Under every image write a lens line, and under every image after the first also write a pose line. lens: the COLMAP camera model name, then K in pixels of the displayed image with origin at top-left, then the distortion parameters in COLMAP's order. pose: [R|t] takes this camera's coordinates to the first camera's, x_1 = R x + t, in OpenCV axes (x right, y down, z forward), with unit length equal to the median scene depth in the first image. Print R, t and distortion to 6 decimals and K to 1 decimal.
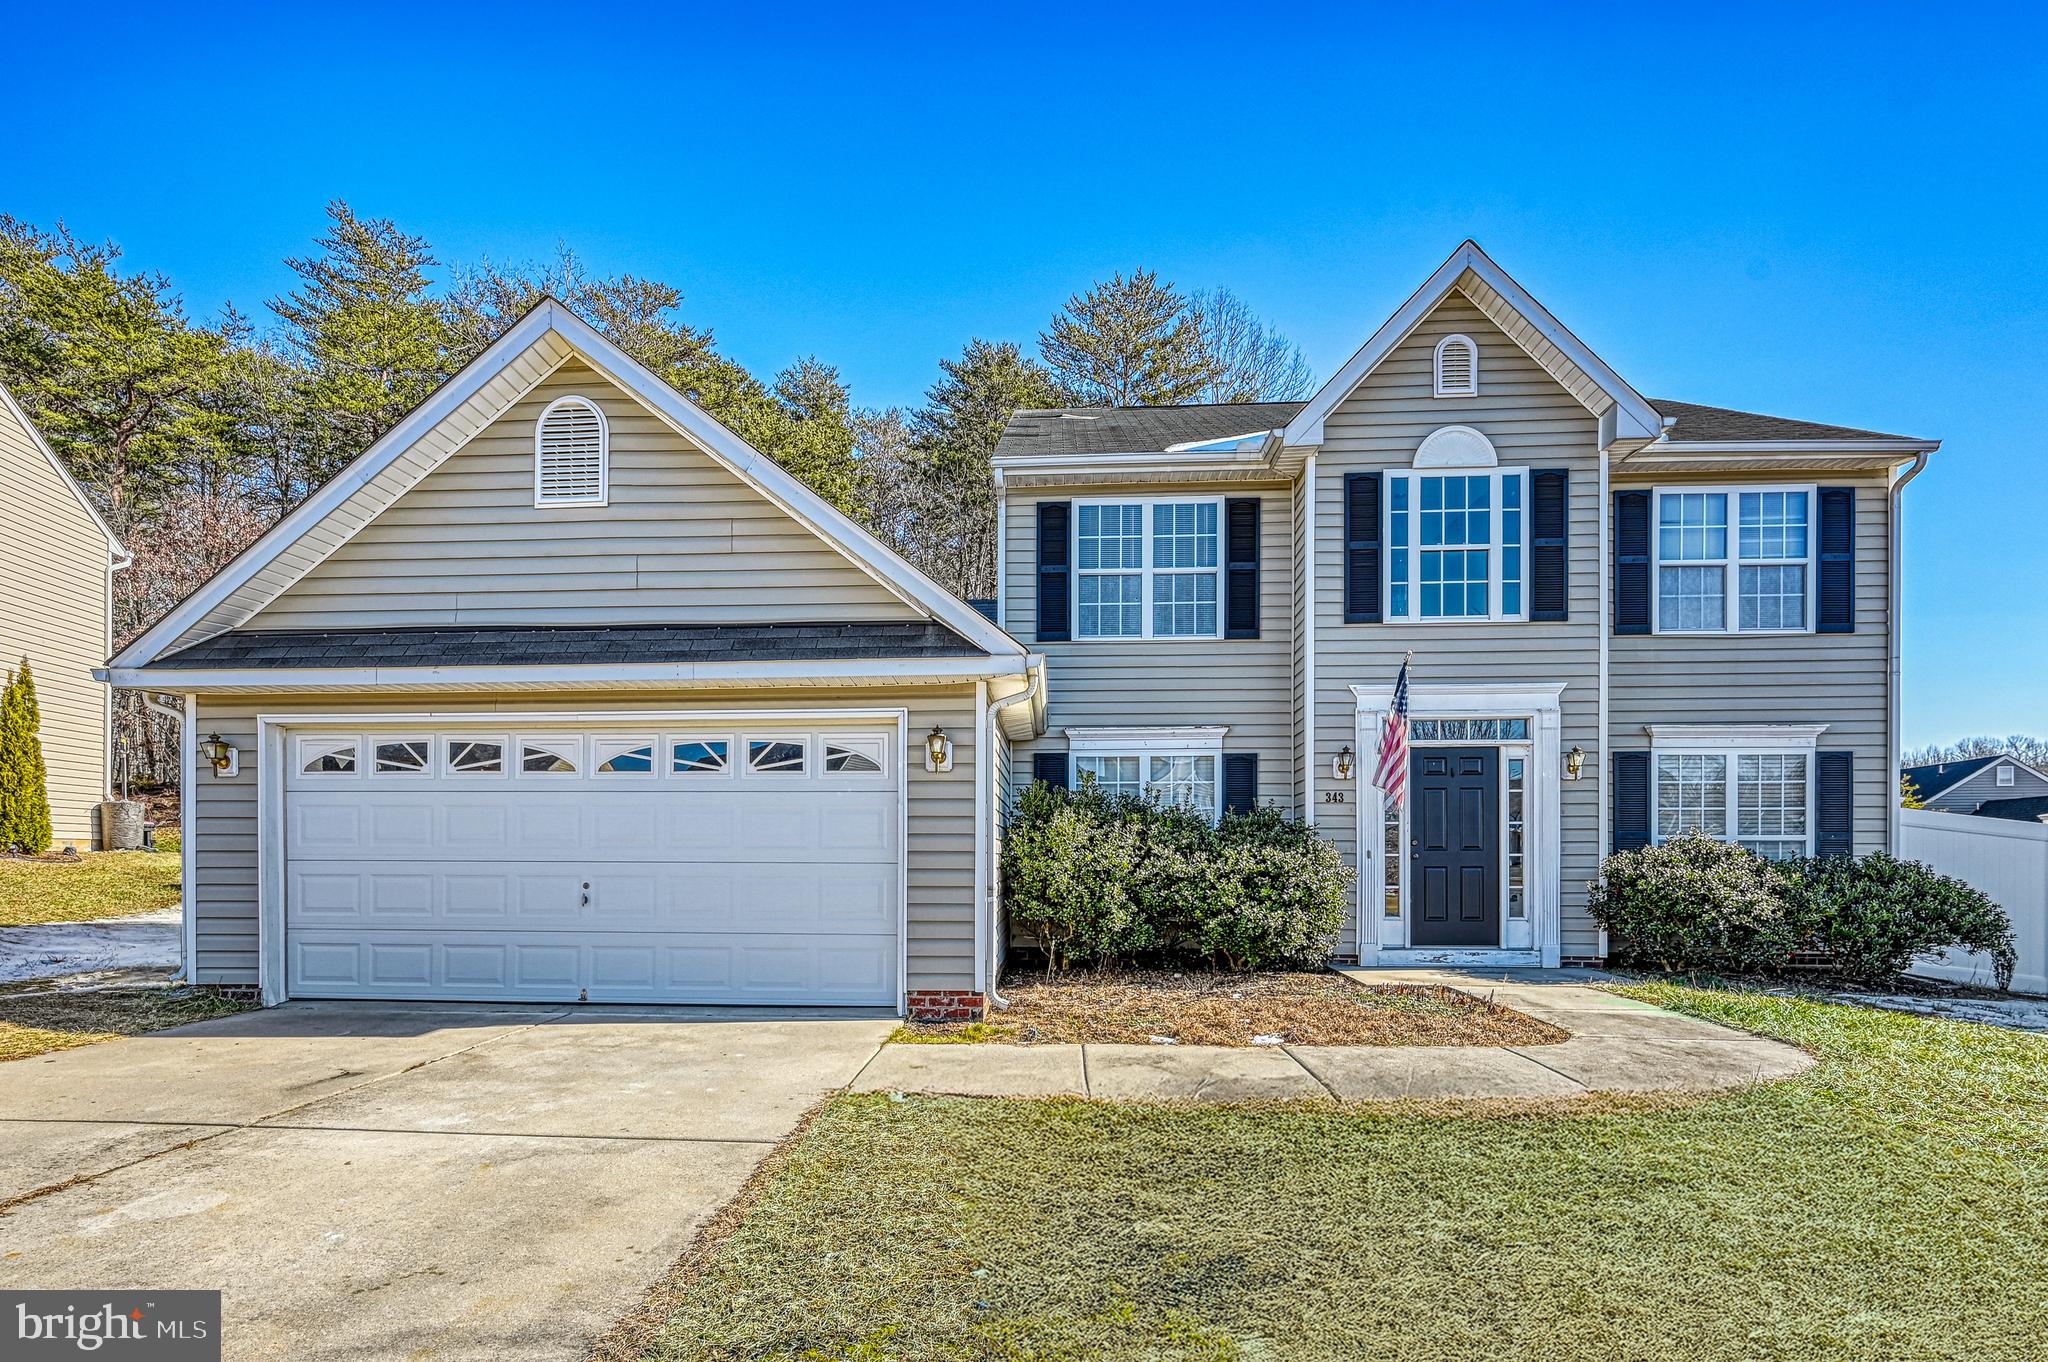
lens RADIAL K [[811.0, 0, 1023.7], [0, 811.0, 684.6], [0, 0, 1]] dist [-0.005005, 0.000226]
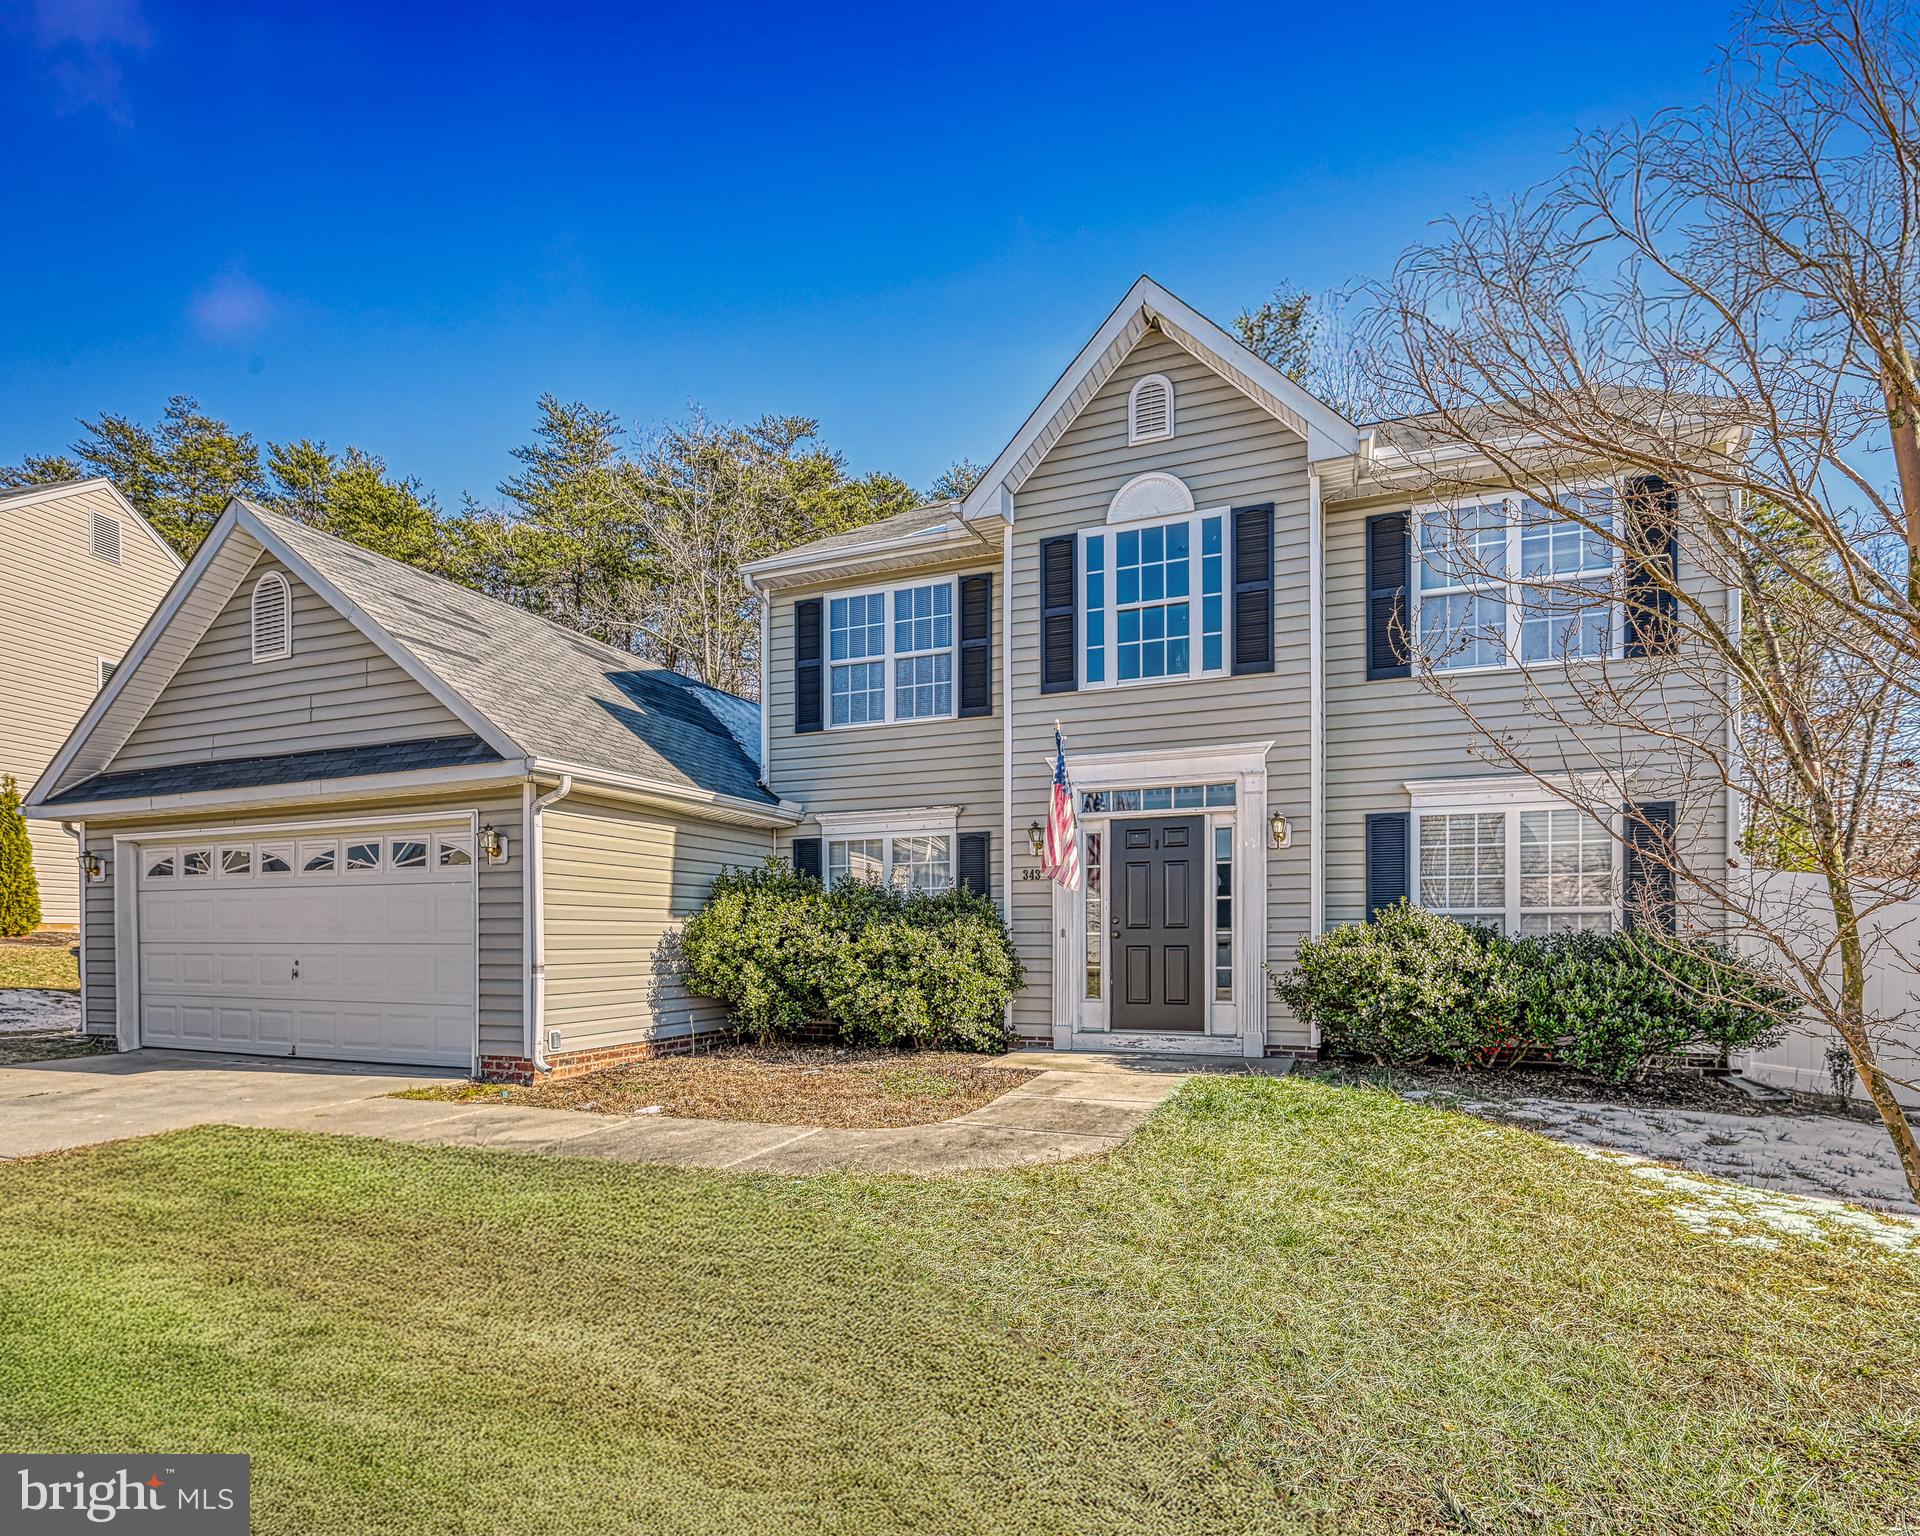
lens RADIAL K [[801.7, 0, 960.0], [0, 801.7, 766.5], [0, 0, 1]] dist [-0.007625, -0.000471]
pose [[0.966461, -0.059494, -0.249826, 0.546251], [0.059253, 0.998207, -0.008495, 0.012876], [0.249883, -0.006593, 0.968254, 0.050623]]
